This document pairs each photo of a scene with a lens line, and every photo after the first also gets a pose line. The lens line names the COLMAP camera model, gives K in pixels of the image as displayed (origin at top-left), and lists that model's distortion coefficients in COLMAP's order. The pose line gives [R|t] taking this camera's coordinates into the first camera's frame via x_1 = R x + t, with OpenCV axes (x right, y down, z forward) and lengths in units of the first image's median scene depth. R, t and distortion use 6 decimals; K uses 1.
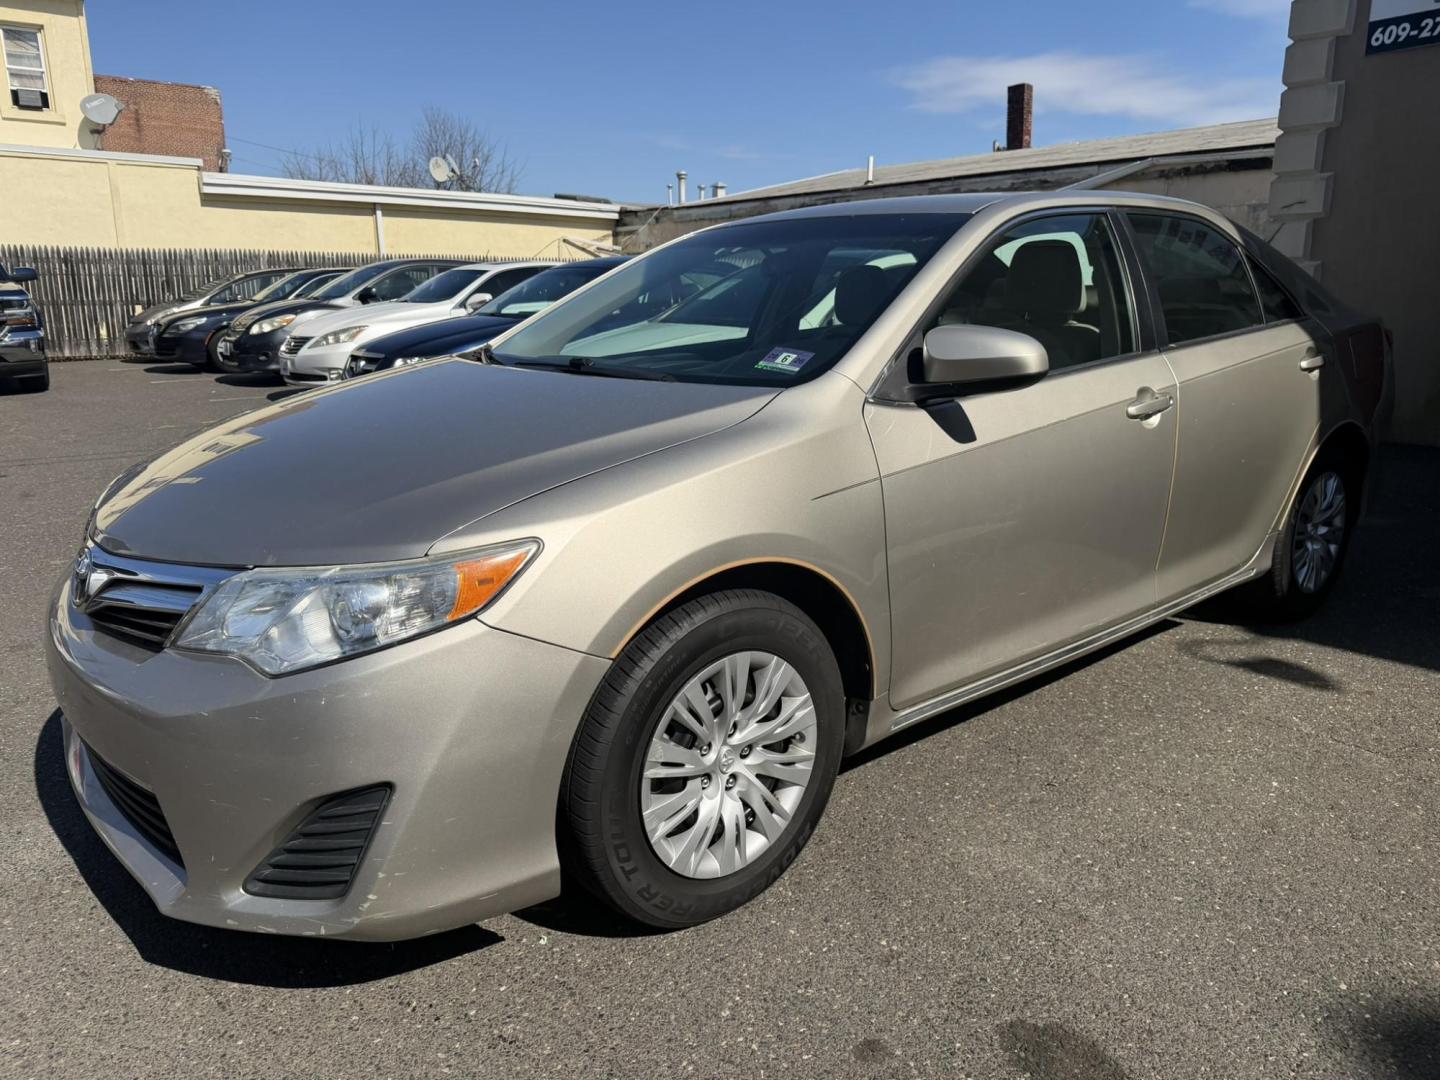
lens RADIAL K [[1106.8, 0, 698.8], [0, 1106.8, 533.7], [0, 0, 1]] dist [0.027056, -0.048318]
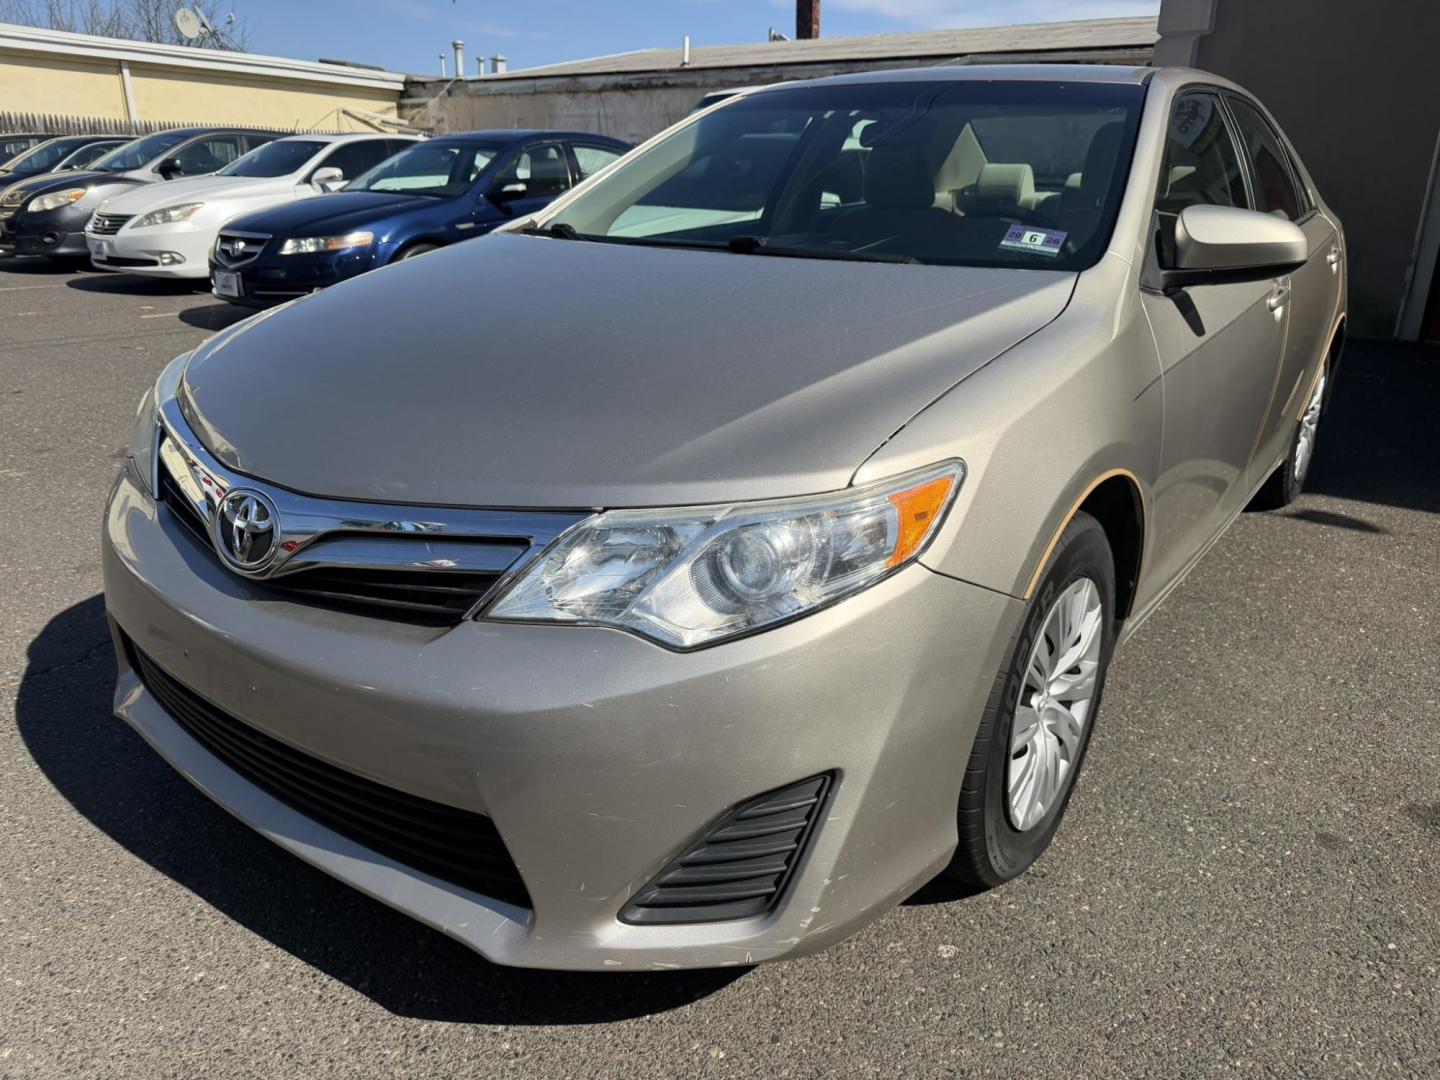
lens RADIAL K [[1106.8, 0, 729.8], [0, 1106.8, 549.6], [0, 0, 1]] dist [0.027056, -0.048318]
pose [[0.966613, -0.053798, 0.250530, -0.102242], [0.027621, 0.993891, 0.106856, -0.004121], [-0.254748, -0.096368, 0.962194, 0.049789]]
